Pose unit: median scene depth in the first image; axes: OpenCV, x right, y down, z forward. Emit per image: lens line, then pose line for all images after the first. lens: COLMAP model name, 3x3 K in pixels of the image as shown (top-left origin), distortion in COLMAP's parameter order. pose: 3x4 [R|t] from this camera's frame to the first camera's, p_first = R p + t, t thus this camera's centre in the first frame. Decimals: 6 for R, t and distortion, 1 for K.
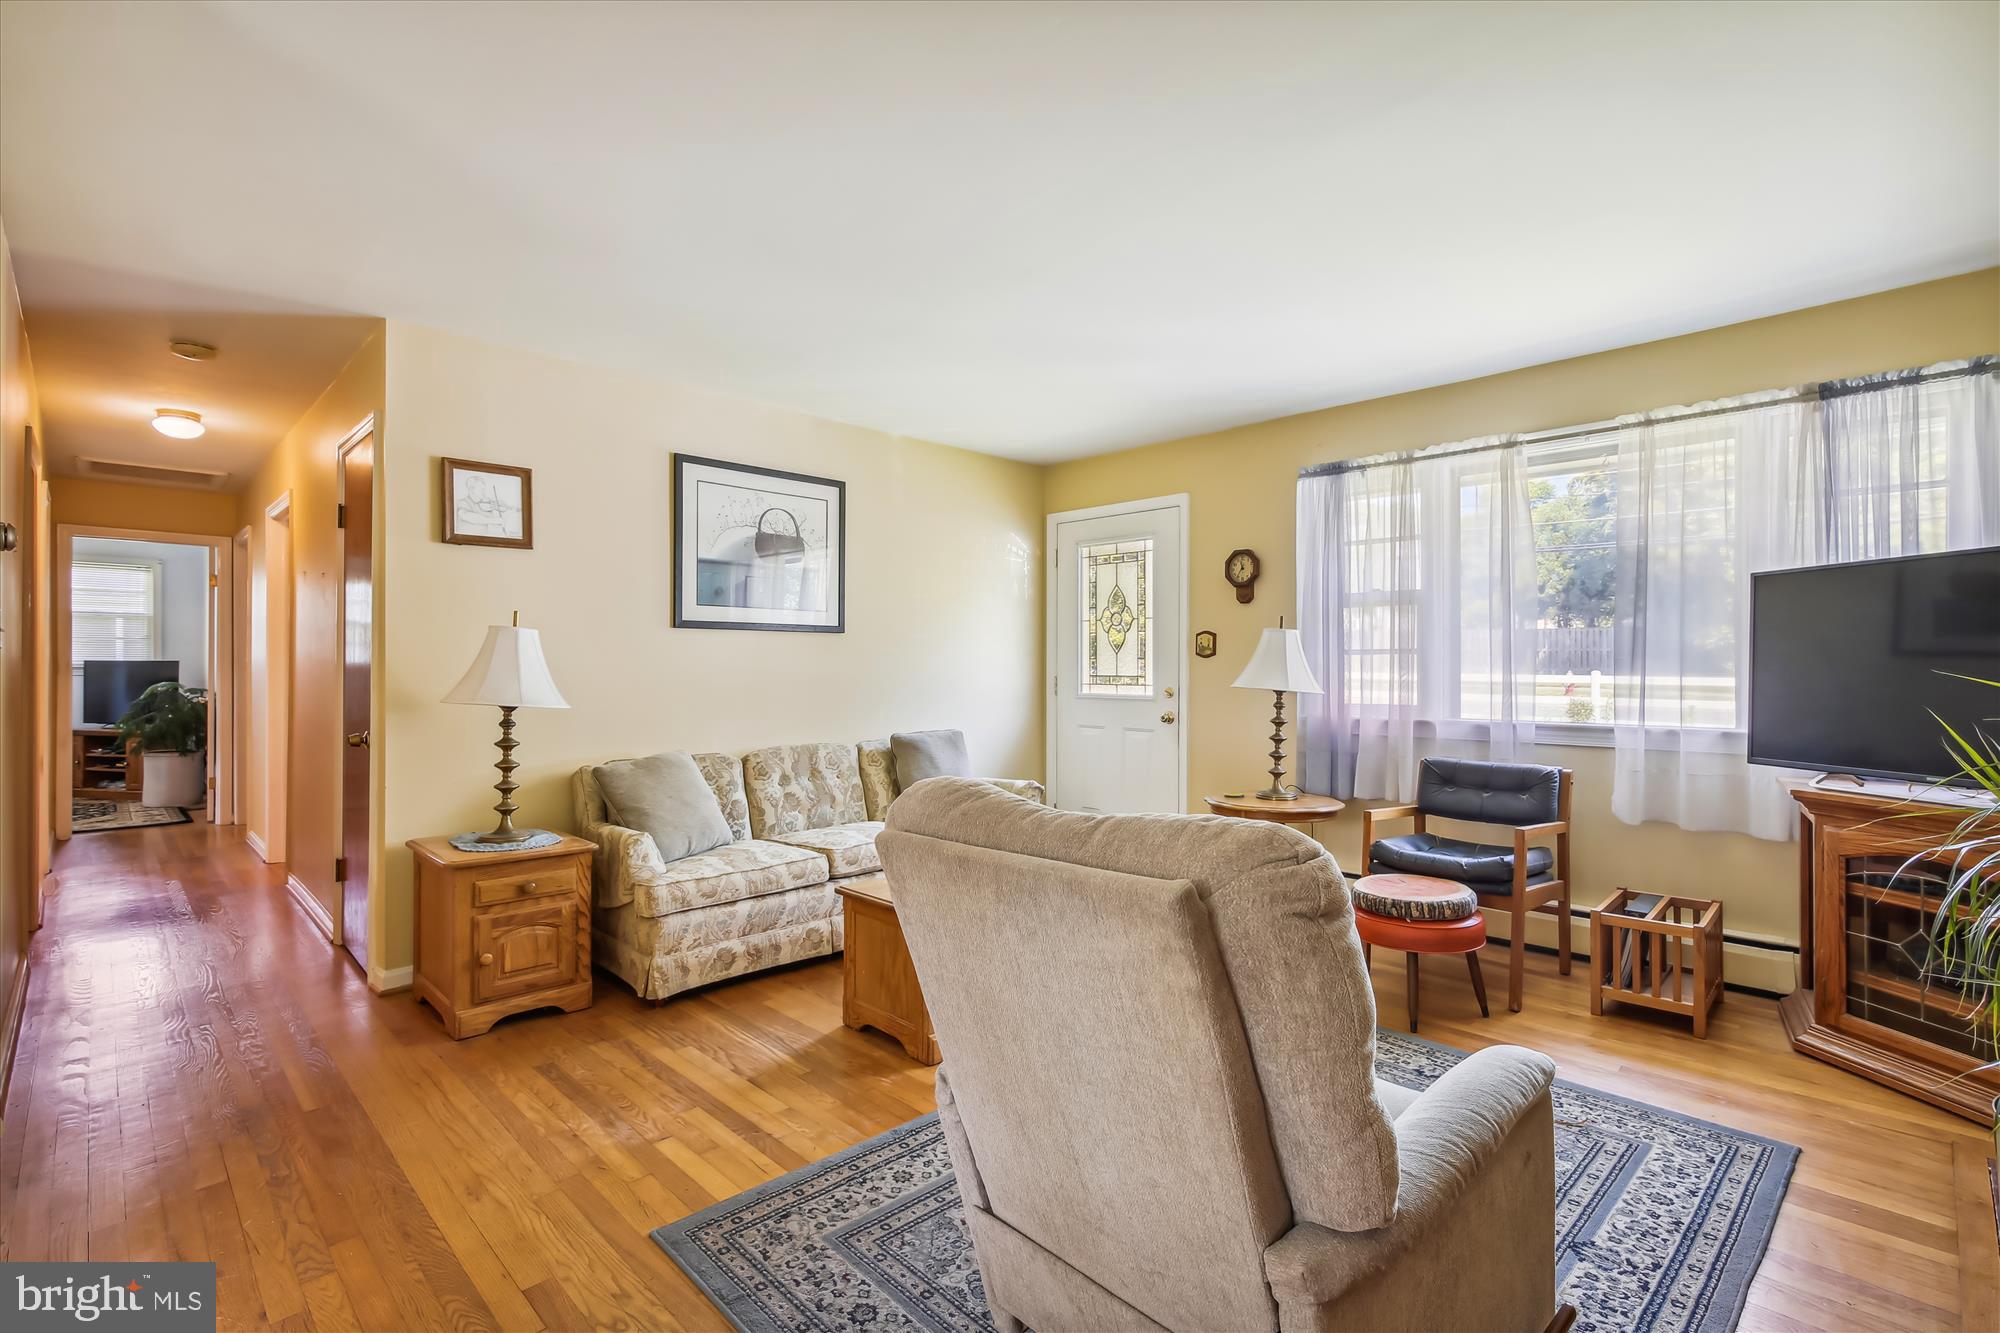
lens RADIAL K [[926.6, 0, 1003.8], [0, 926.6, 658.8], [0, 0, 1]] dist [0.001426, -0.002029]
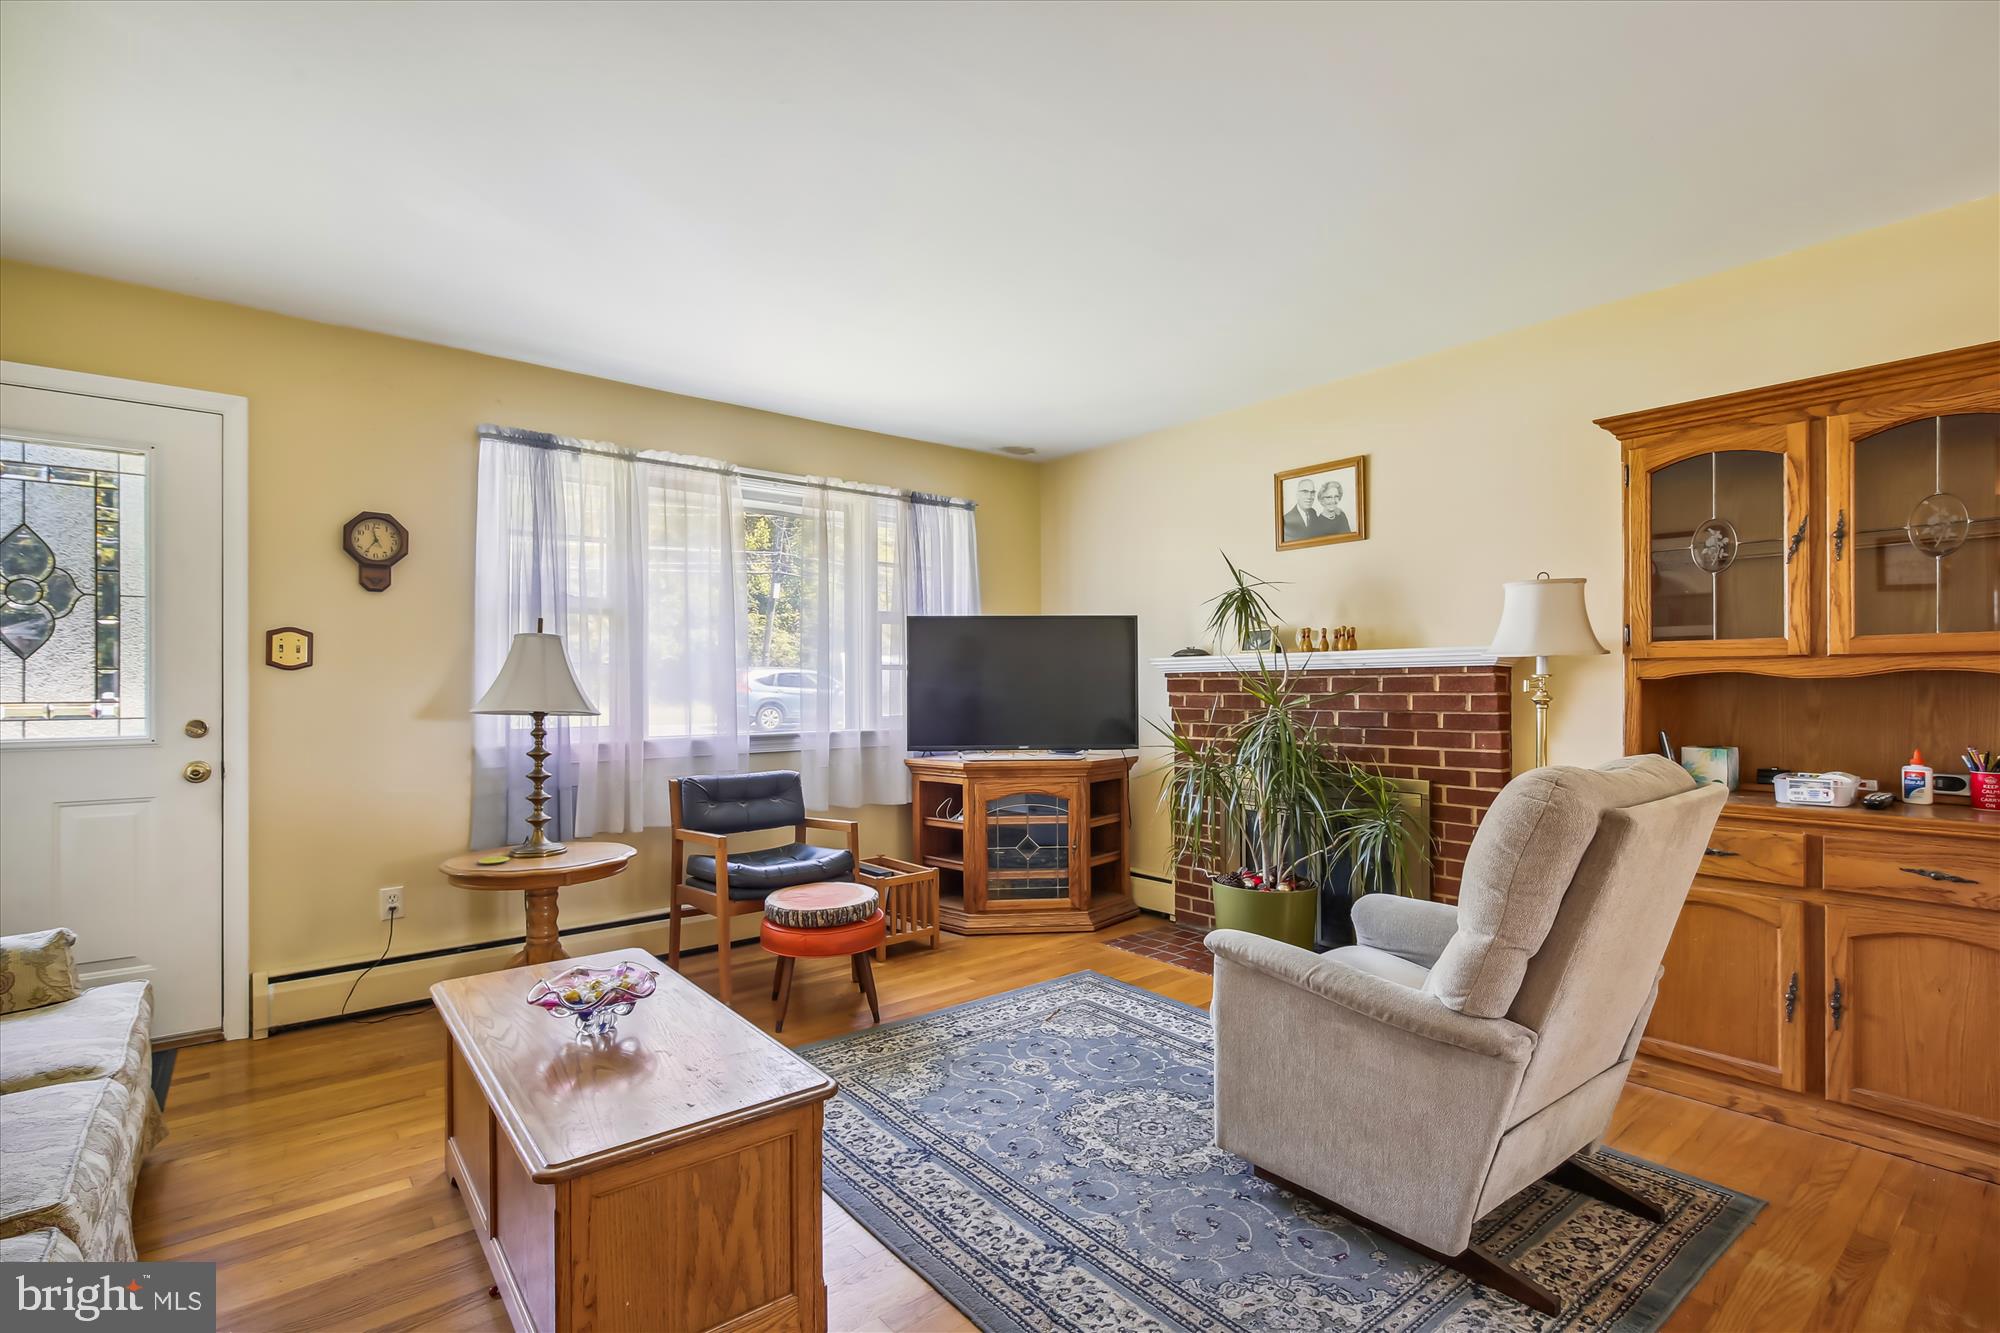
lens RADIAL K [[926.6, 0, 996.9], [0, 926.6, 682.2], [0, 0, 1]] dist [0.001426, -0.002029]
pose [[0.089669, 0.006475, 0.995951, -0.507700], [0.000031, 0.999979, -0.006504, 0.015753], [-0.995972, 0.000614, 0.089667, 0.637732]]
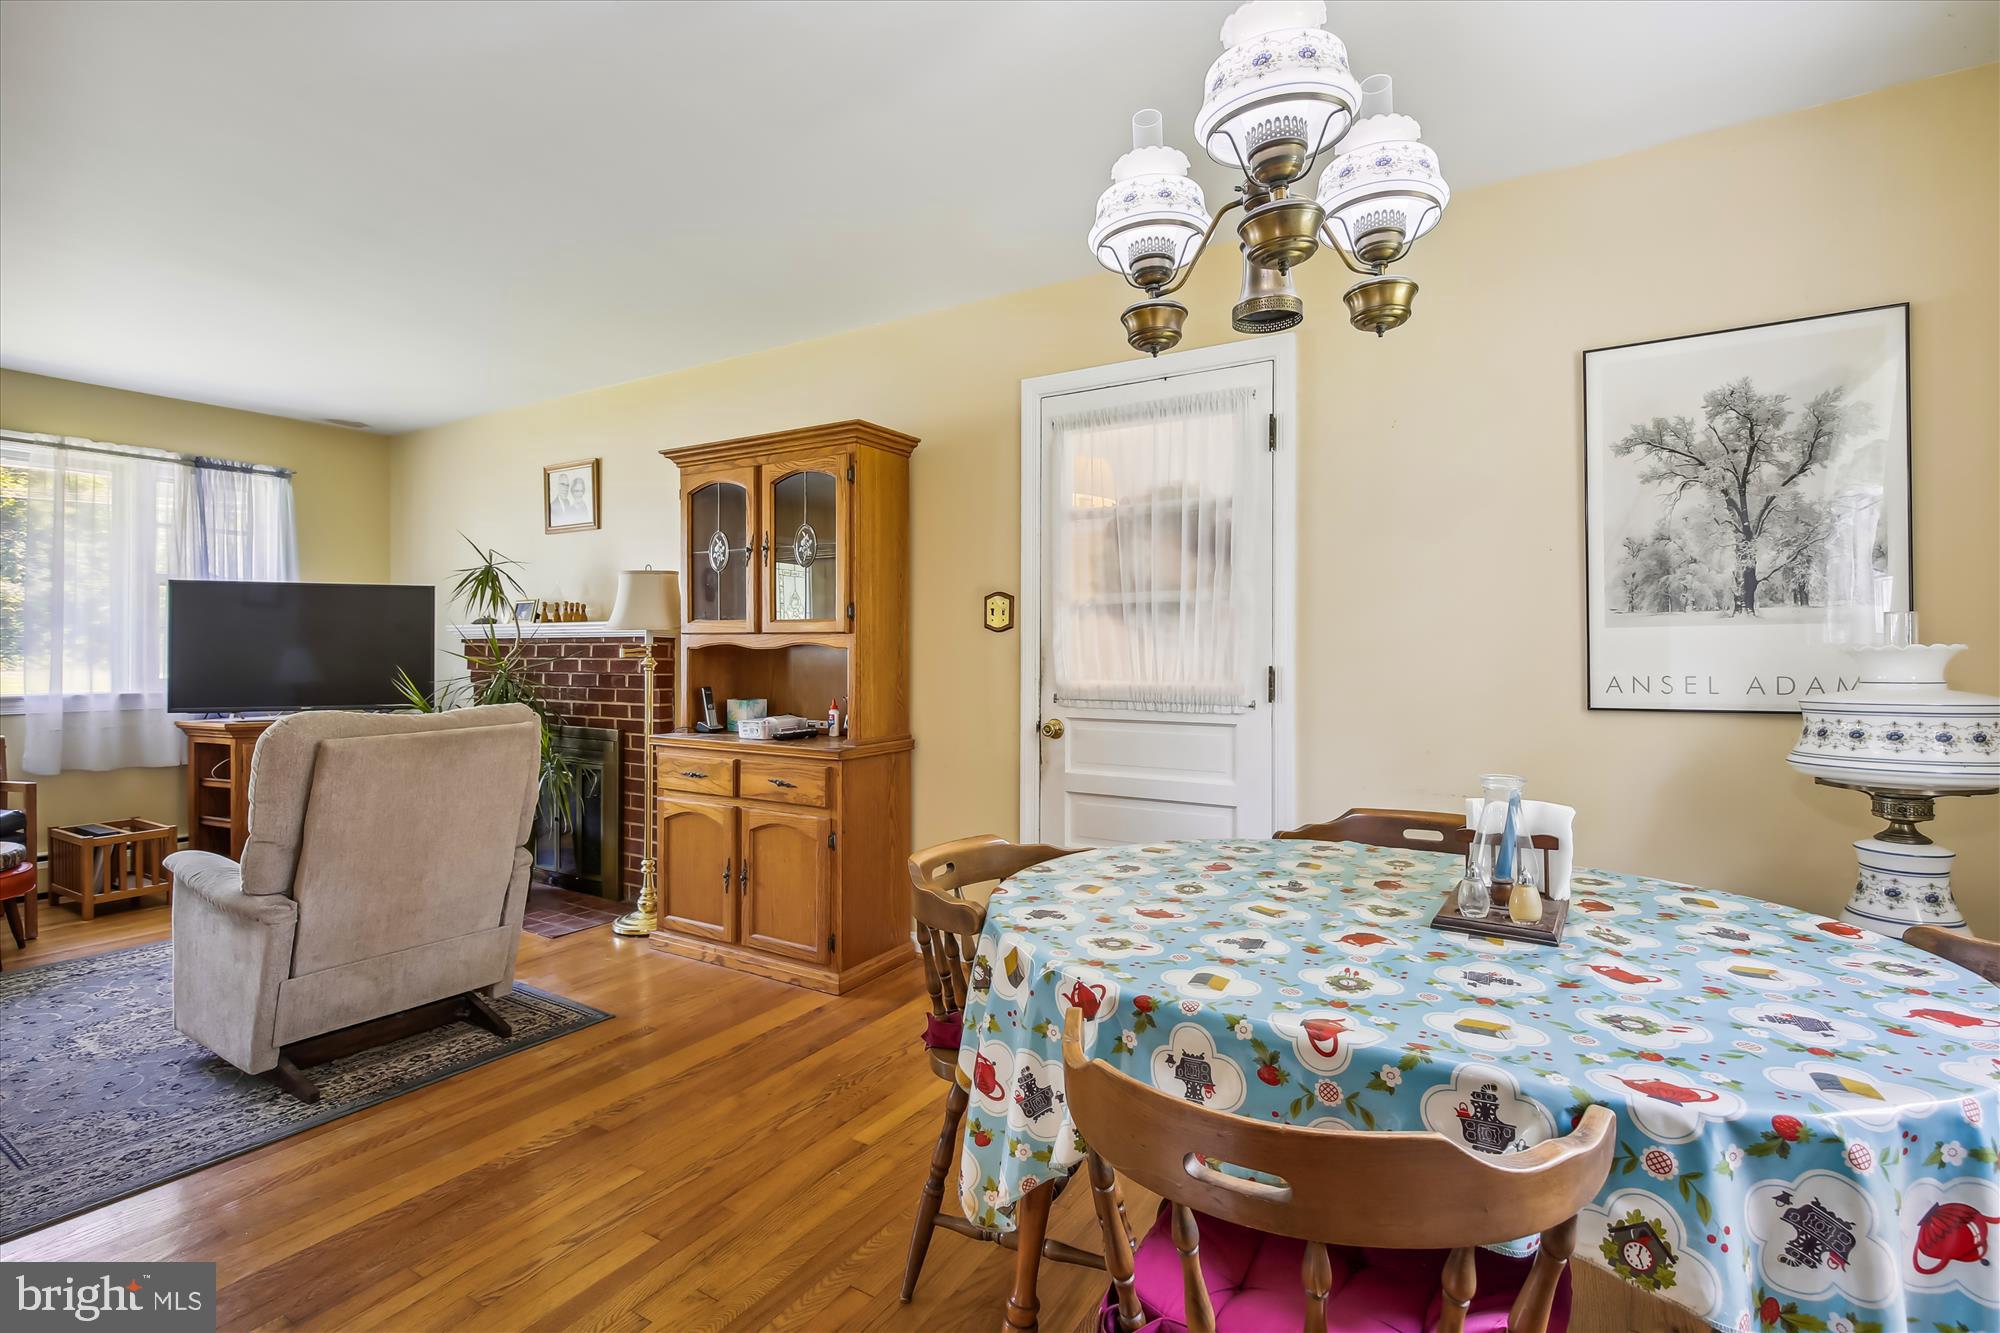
lens RADIAL K [[926.6, 0, 1000.9], [0, 926.6, 645.6], [0, 0, 1]] dist [0.001426, -0.002029]
pose [[-0.243621, 0.007891, 0.969838, -0.771327], [-0.006988, 0.999927, -0.009891, 0.012708], [-0.969845, -0.009187, -0.243548, 0.086842]]
